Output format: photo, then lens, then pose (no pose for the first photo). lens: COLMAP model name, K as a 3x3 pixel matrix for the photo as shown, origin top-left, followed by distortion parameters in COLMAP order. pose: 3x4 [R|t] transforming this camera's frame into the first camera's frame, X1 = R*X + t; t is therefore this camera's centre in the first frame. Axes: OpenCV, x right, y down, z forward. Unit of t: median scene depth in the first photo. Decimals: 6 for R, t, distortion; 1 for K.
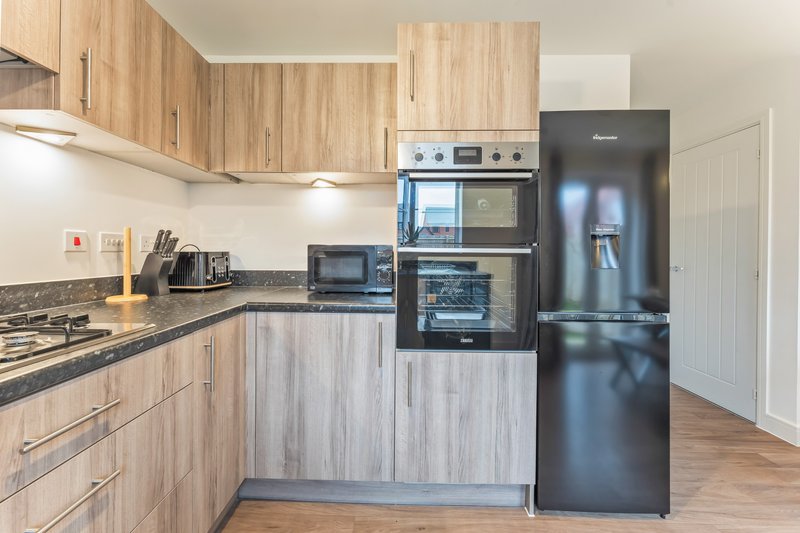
lens RADIAL K [[317.9, 0, 392.4], [0, 317.9, 256.8], [0, 0, 1]] dist [-0.001309, -0.000250]
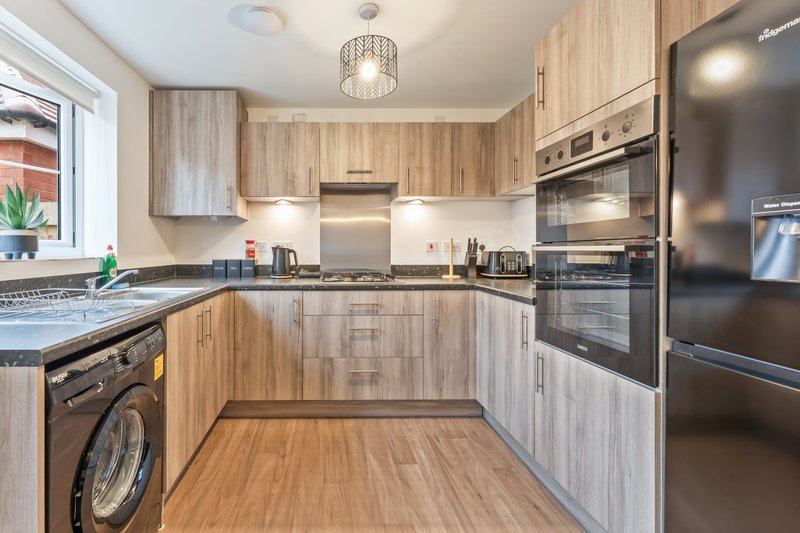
lens RADIAL K [[348.9, 0, 327.6], [0, 348.9, 251.6], [0, 0, 1]] dist [-0.000592, -0.000123]
pose [[0.022179, -0.003672, -0.999747, 1.218337], [-0.009798, 0.999944, -0.003890, 0.000299], [0.999706, 0.009882, 0.022142, 0.248821]]
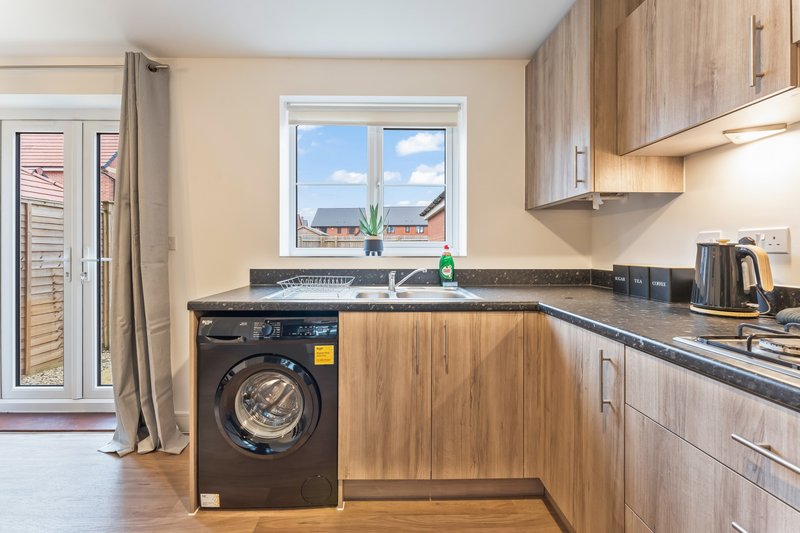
lens RADIAL K [[317.9, 0, 392.4], [0, 317.9, 256.8], [0, 0, 1]] dist [-0.001309, -0.000250]
pose [[-0.999259, -0.008384, -0.037553, 0.023060], [-0.009615, 0.999419, 0.032707, -0.015611], [0.037257, 0.033044, -0.998759, 0.803411]]
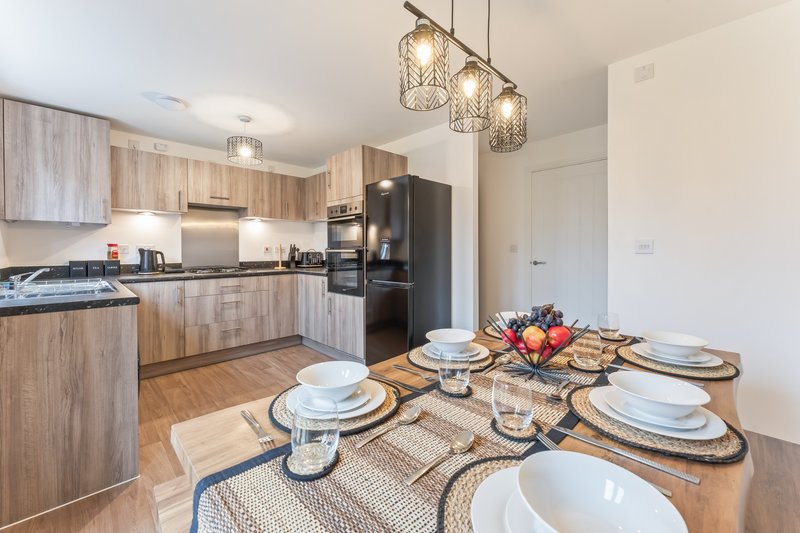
lens RADIAL K [[324.6, 0, 401.3], [0, 324.6, 257.4], [0, 0, 1]] dist [0.000562, 0.000057]
pose [[0.715821, 0.005138, -0.698265, 2.175294], [0.000746, 0.999967, 0.008123, 0.008345], [0.698283, -0.006335, 0.715794, -0.393890]]
